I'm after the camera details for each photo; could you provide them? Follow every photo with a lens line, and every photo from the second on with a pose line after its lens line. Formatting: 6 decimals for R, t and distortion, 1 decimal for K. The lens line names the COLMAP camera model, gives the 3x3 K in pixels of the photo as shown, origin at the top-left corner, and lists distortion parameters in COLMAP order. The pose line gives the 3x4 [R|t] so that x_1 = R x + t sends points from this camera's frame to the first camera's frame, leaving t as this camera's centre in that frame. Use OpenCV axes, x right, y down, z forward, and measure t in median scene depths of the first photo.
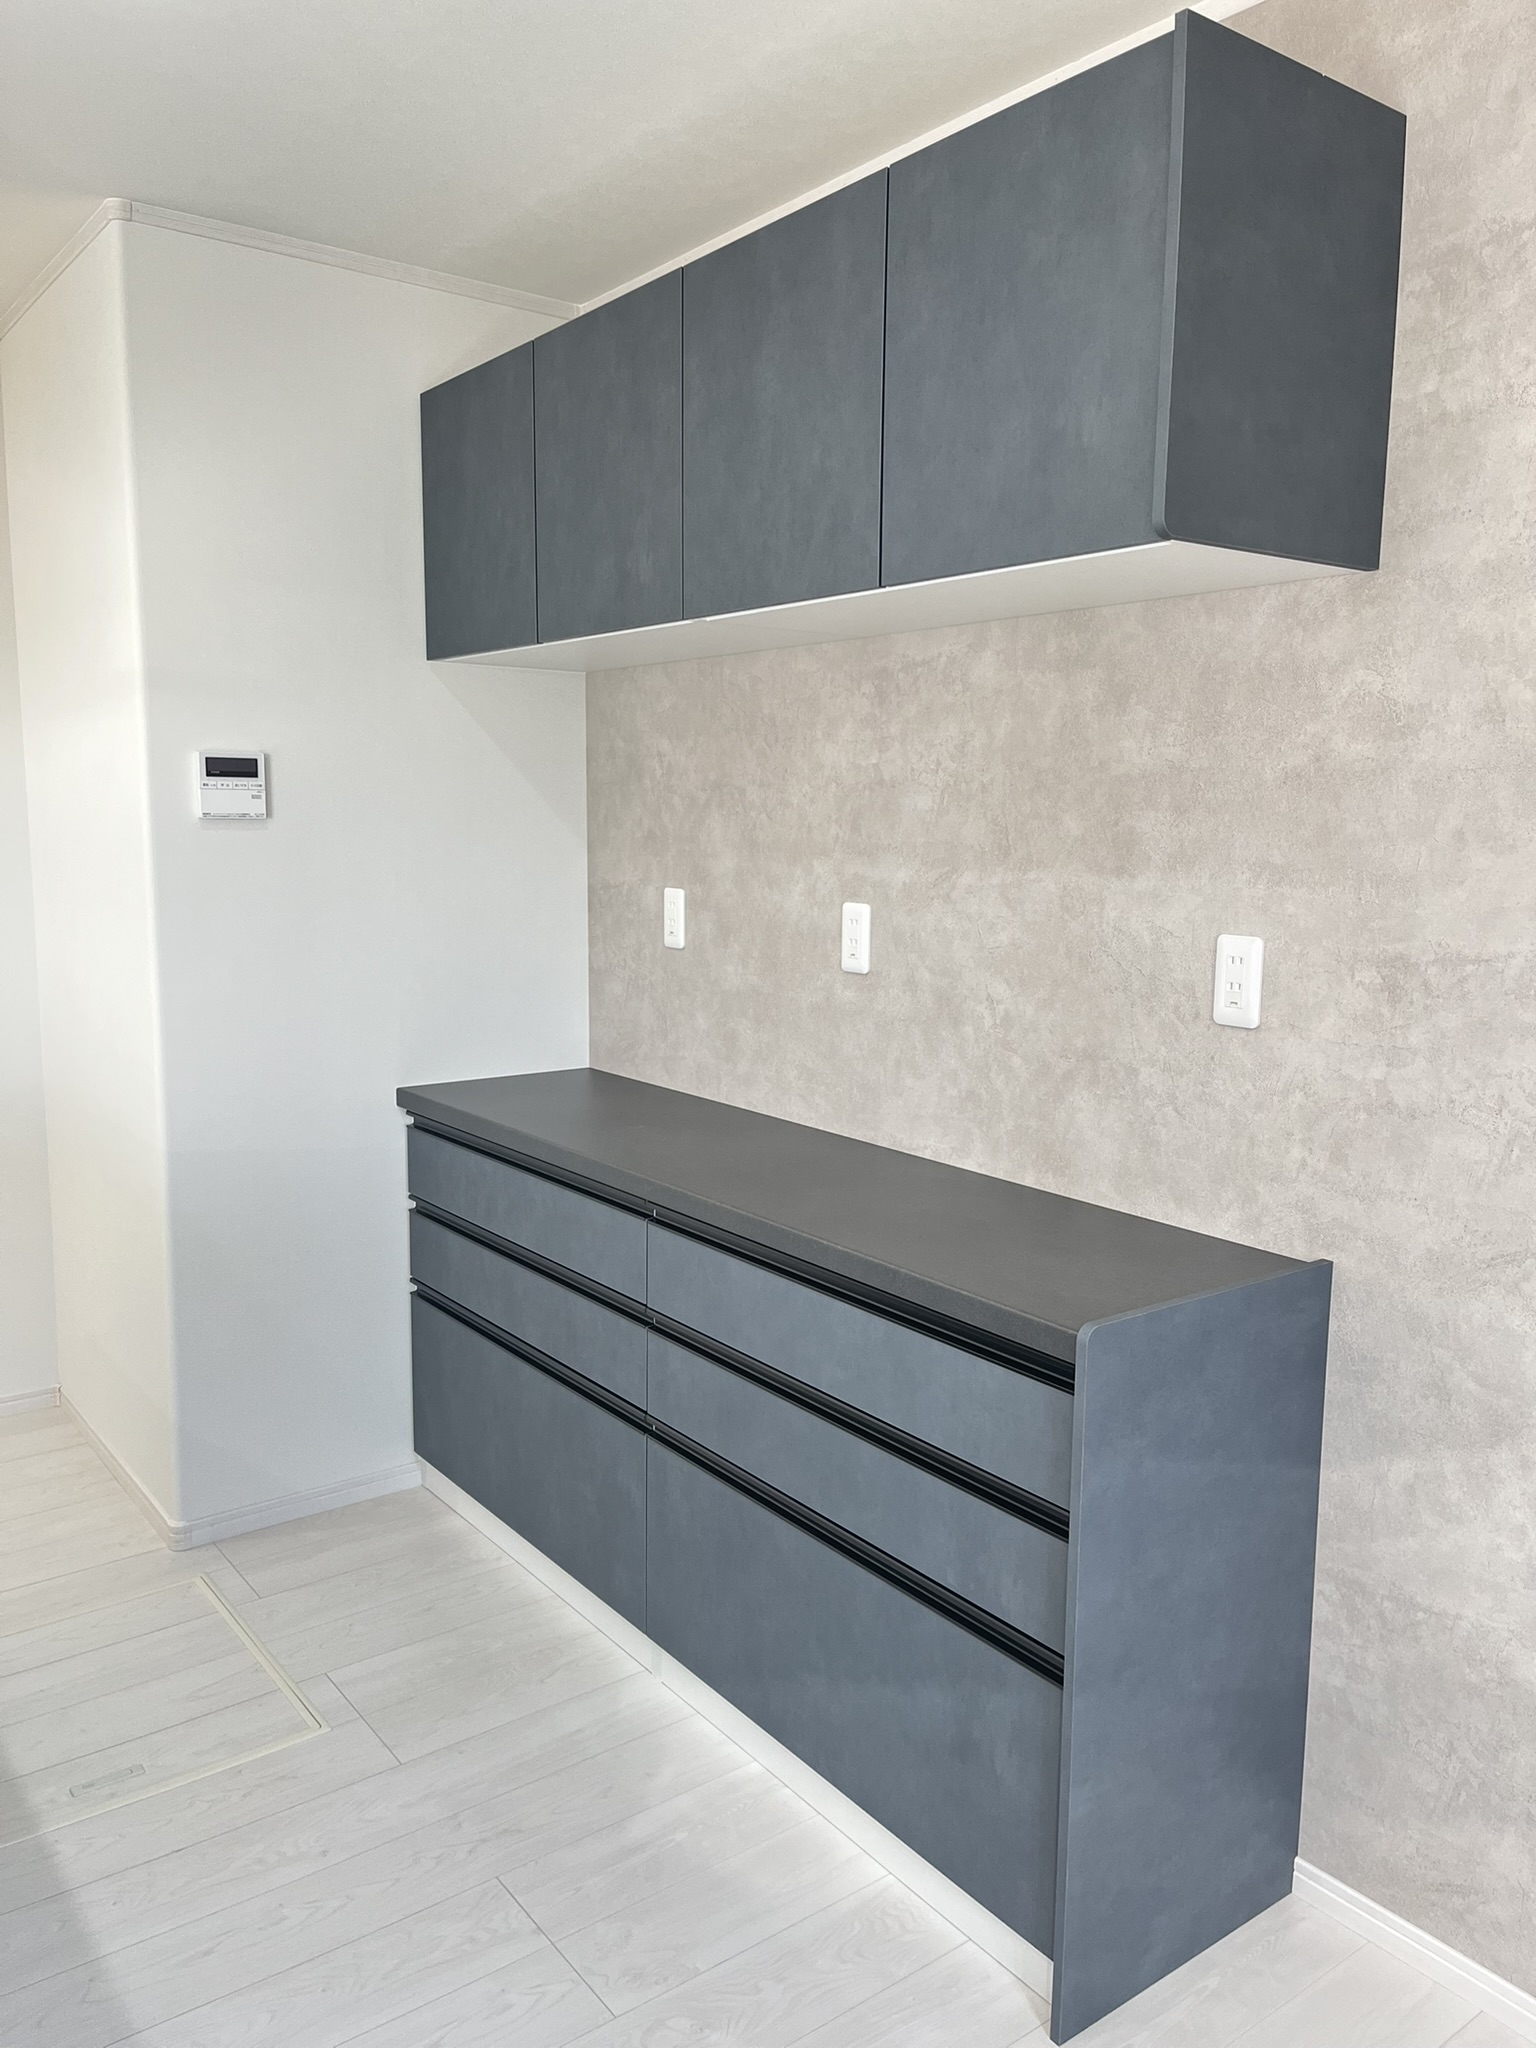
lens RADIAL K [[1538.8, 0, 768.0], [0, 1538.8, 1024.0], [0, 0, 1]] dist [0.088306, -0.133317]
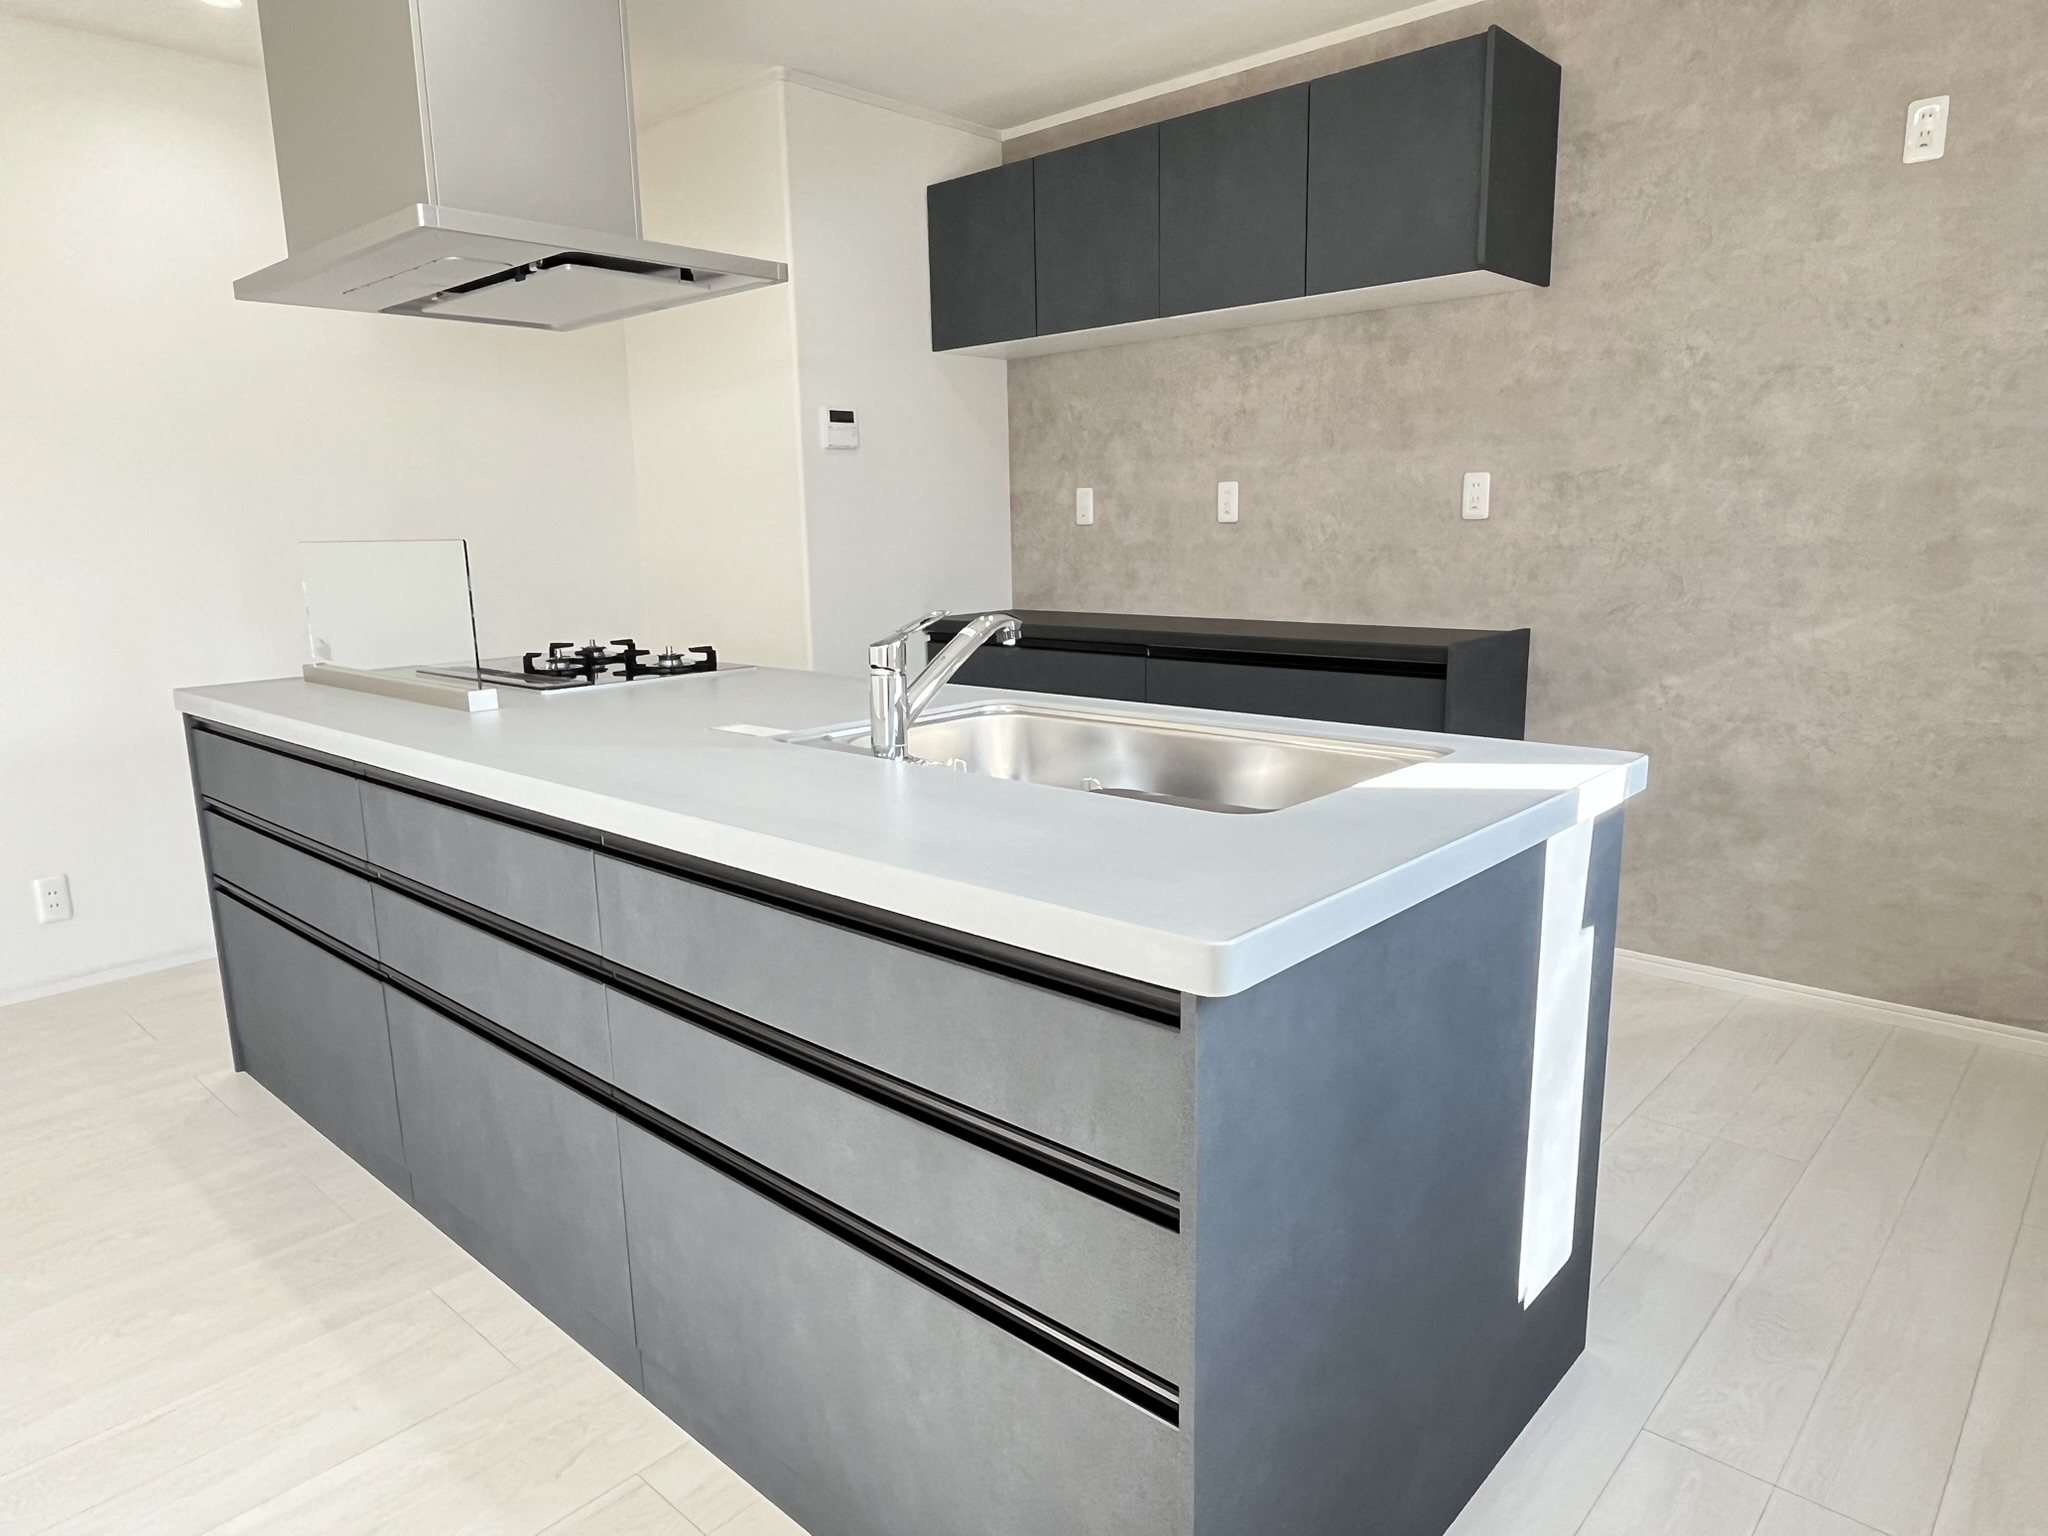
lens RADIAL K [[1274.2, 0, 1018.2], [0, 1274.2, 763.2], [0, 0, 1]] dist [-0.003037, -0.001461]
pose [[0.983506, -0.063361, 0.169417, -0.494196], [0.054770, 0.996988, 0.054916, 0.165118], [-0.172386, -0.044732, 0.984013, -0.453648]]
